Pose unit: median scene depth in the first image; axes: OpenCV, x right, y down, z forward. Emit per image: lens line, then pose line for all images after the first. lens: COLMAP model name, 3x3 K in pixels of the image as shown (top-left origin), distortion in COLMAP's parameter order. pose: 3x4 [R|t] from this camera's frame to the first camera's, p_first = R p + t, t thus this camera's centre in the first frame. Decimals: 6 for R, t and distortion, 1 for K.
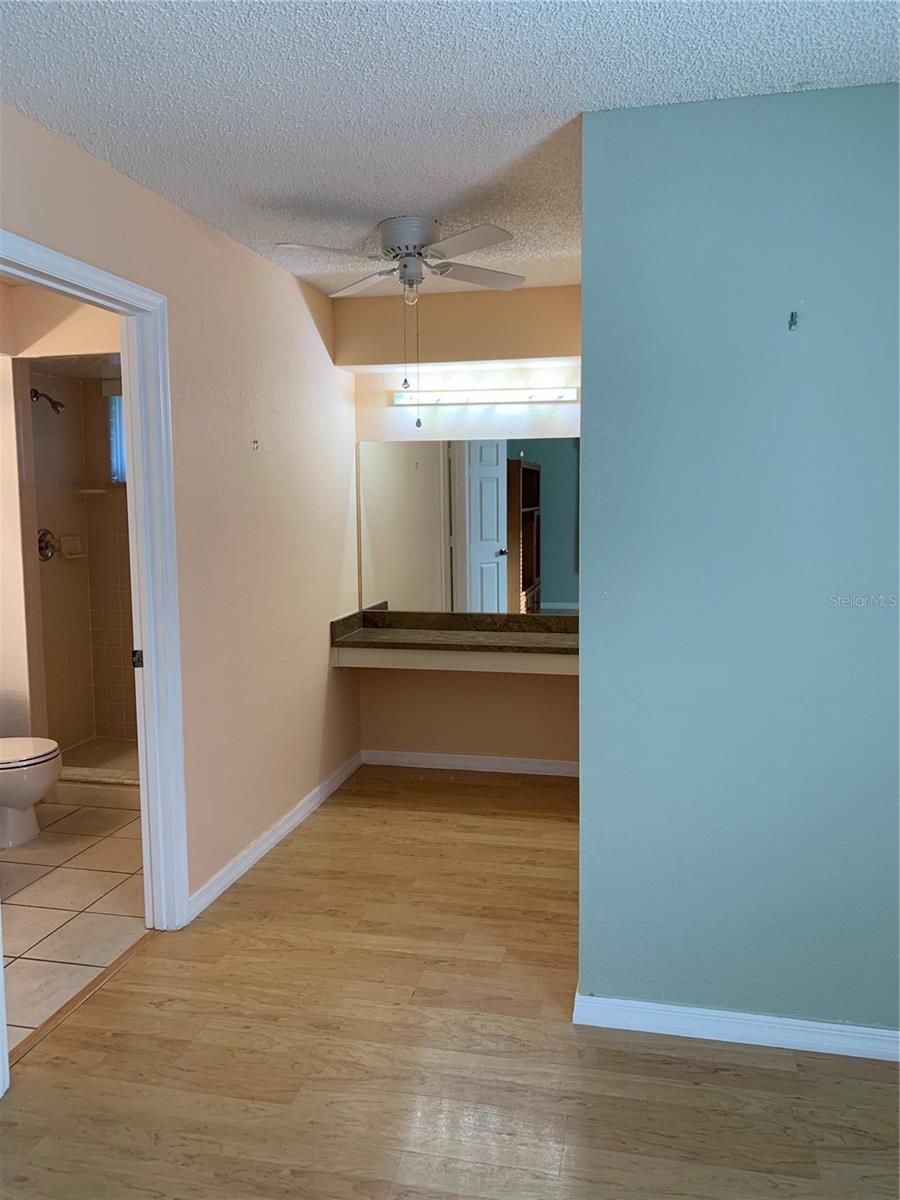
lens RADIAL K [[915.1, 0, 455.2], [0, 915.1, 596.5], [0, 0, 1]] dist [0.026784, -0.021137]
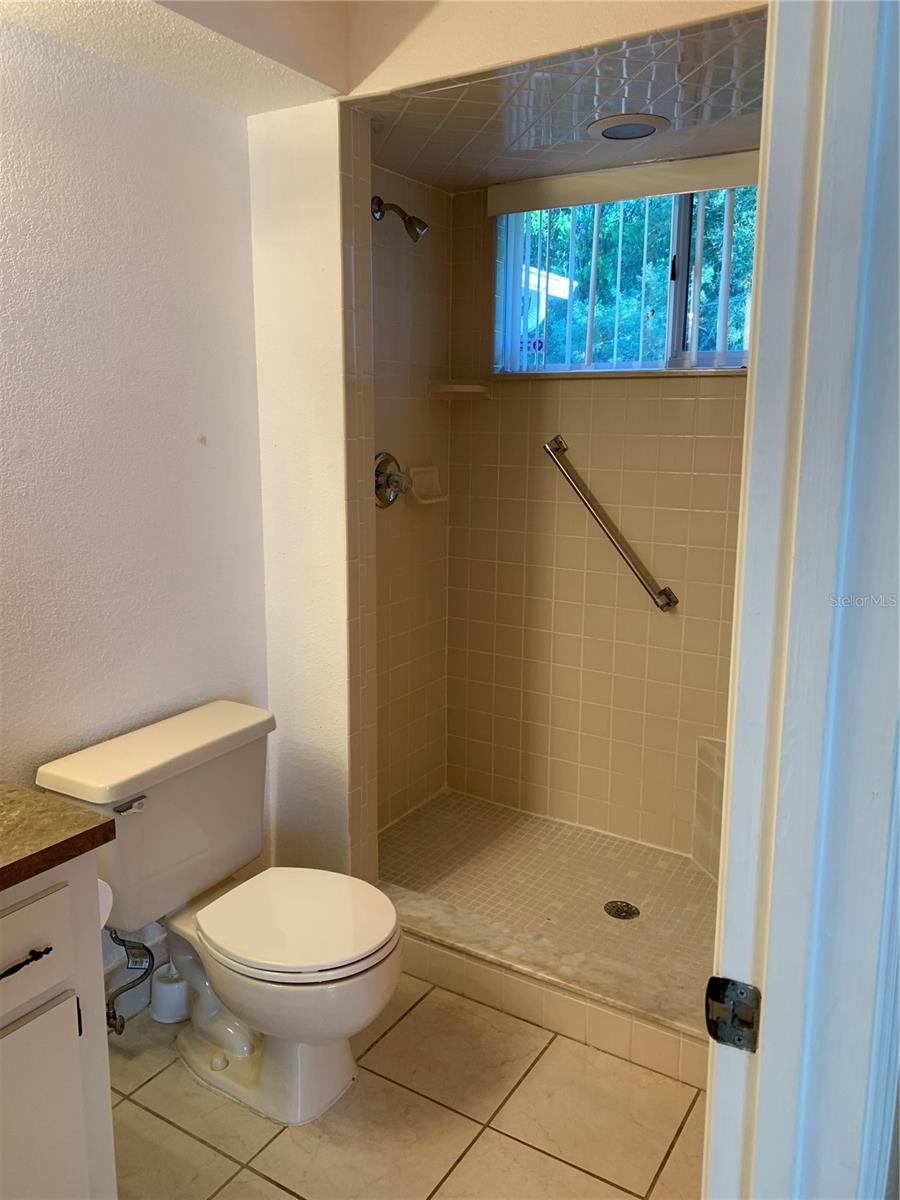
lens RADIAL K [[915.1, 0, 453.3], [0, 915.1, 601.1], [0, 0, 1]] dist [0.026784, -0.021137]
pose [[0.941740, 0.070760, -0.328814, -0.211737], [-0.043082, 0.994944, 0.090721, -0.034825], [0.333571, -0.071270, 0.940027, 0.468985]]
